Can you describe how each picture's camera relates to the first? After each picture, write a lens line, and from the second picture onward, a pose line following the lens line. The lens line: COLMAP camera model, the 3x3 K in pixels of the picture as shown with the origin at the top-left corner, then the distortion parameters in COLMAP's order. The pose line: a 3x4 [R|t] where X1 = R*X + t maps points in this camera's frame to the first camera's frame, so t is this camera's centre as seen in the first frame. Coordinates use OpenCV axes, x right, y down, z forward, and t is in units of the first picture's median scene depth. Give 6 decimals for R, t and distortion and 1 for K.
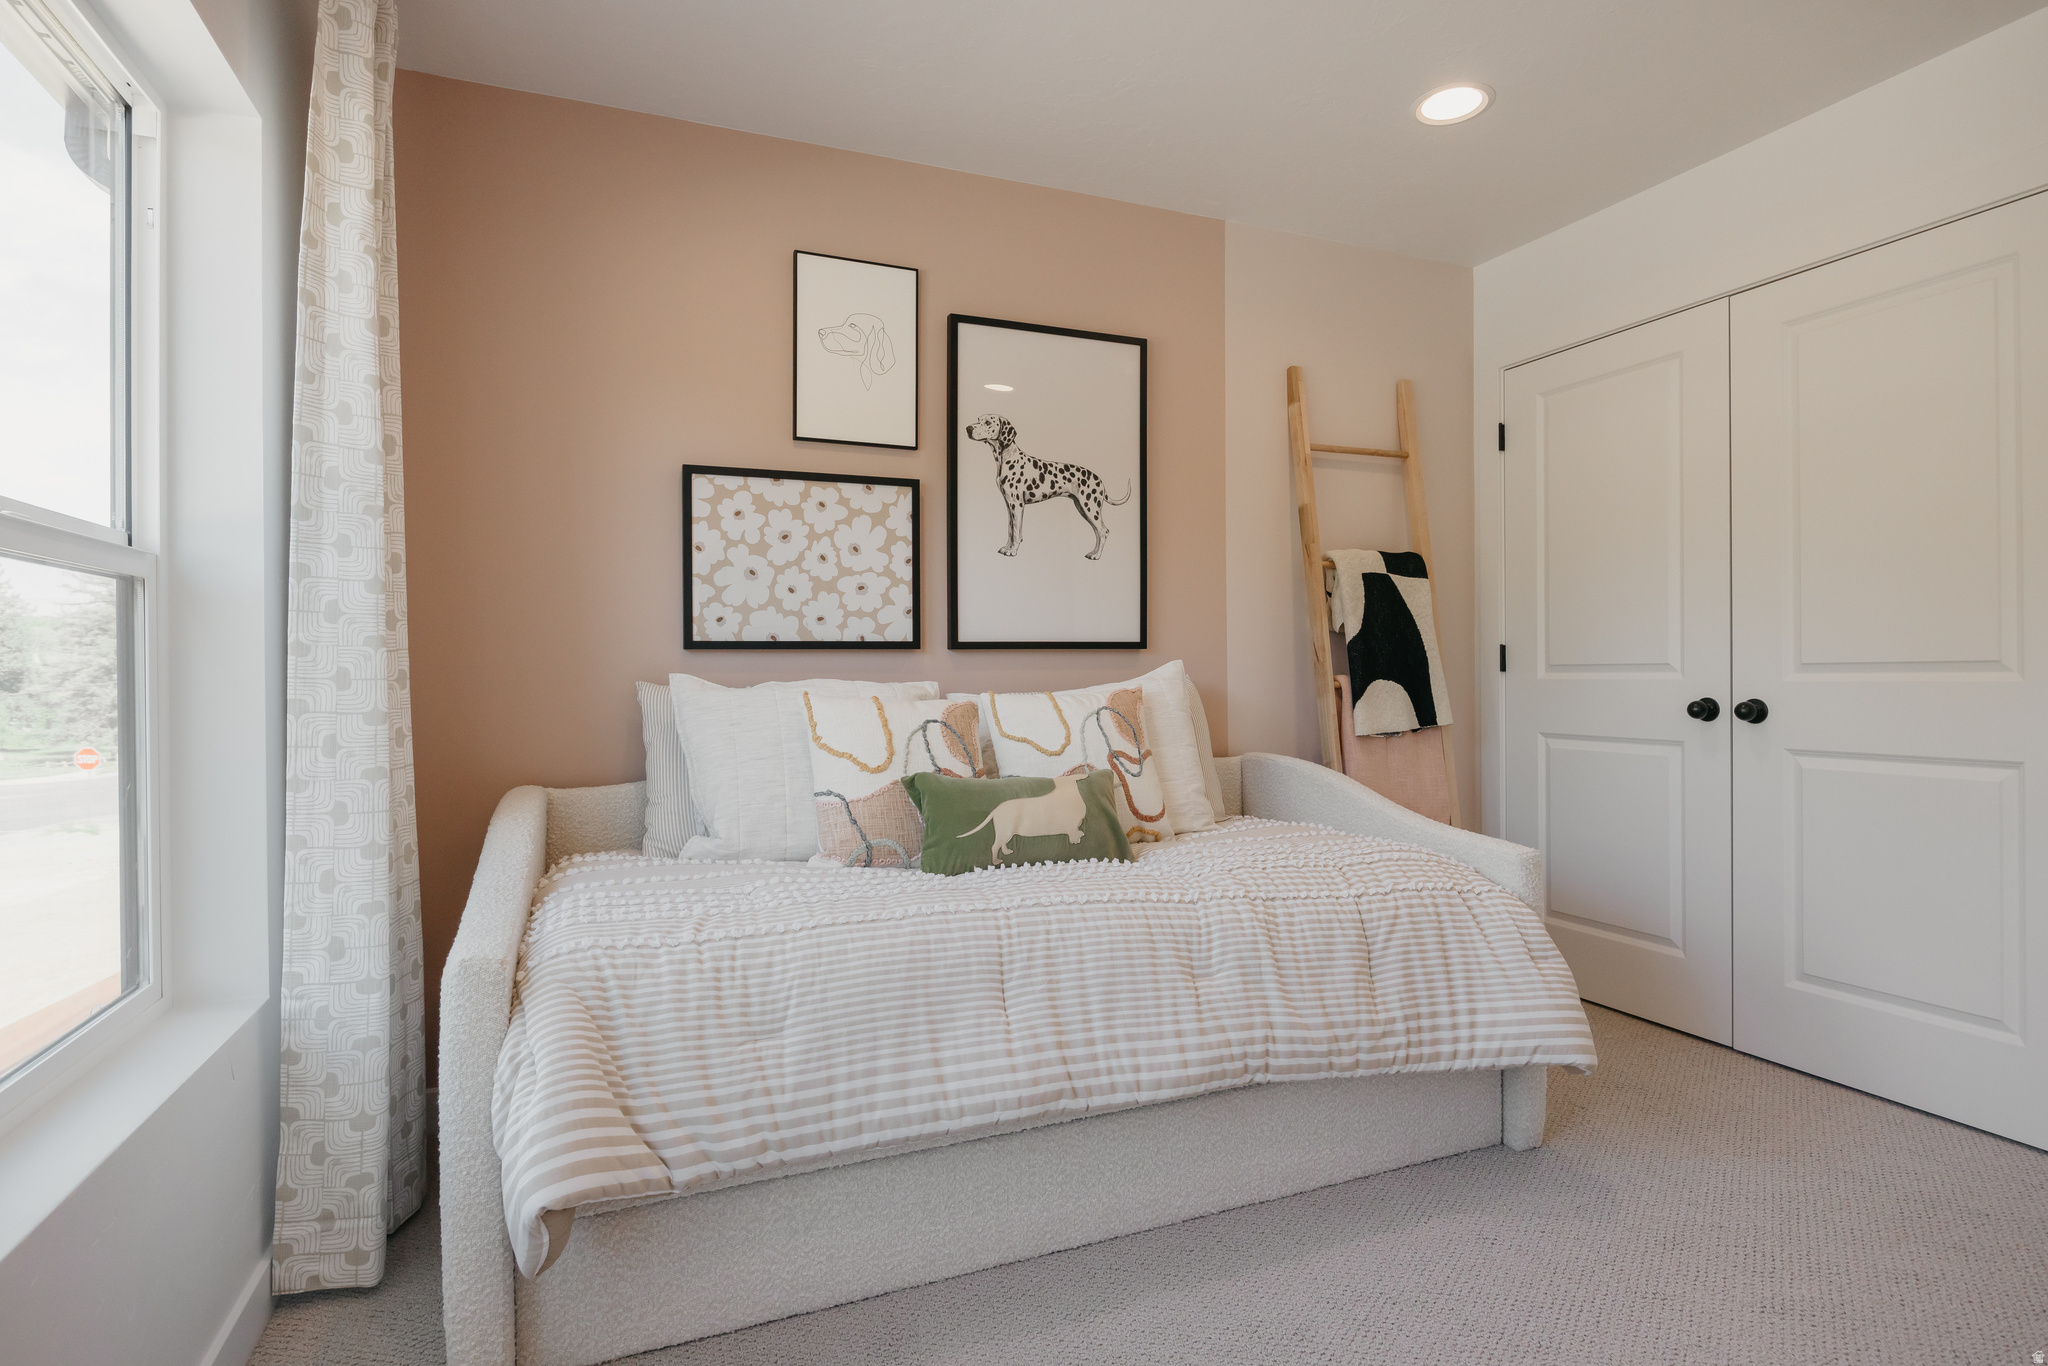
lens RADIAL K [[1075.5, 0, 1021.6], [0, 1075.5, 675.5], [0, 0, 1]] dist [-0.014503, 0.001294]
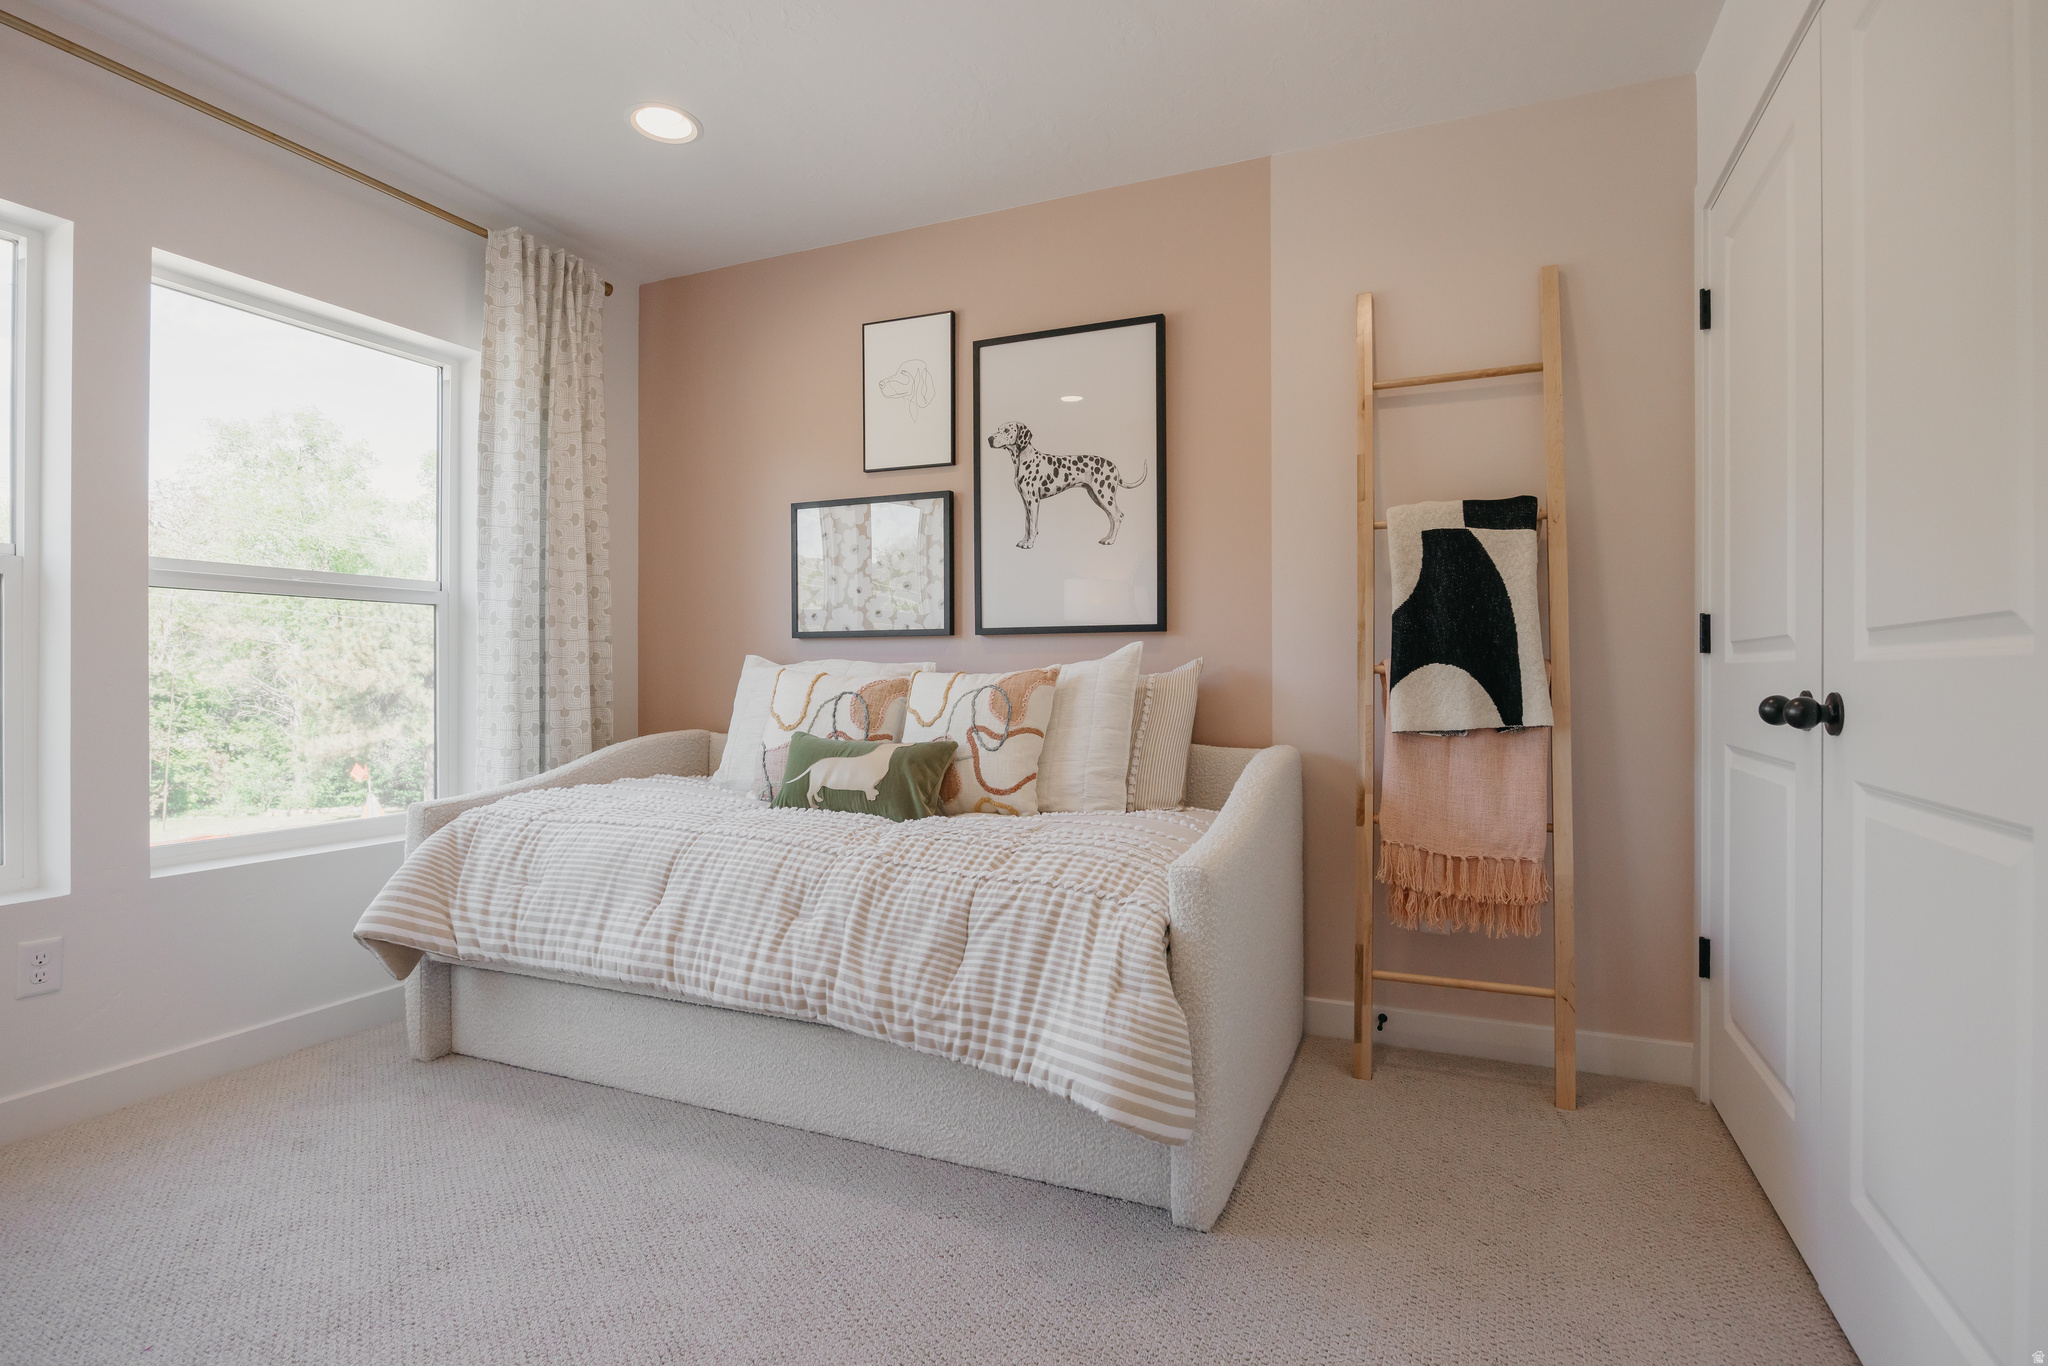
lens RADIAL K [[1005.8, 0, 1010.4], [0, 1005.8, 674.6], [0, 0, 1]] dist [-0.016964, -0.003983]
pose [[0.683418, 0.008974, -0.729972, 0.743494], [-0.008225, 0.999956, 0.004592, 0.012634], [0.729981, 0.002866, 0.683461, 0.297659]]
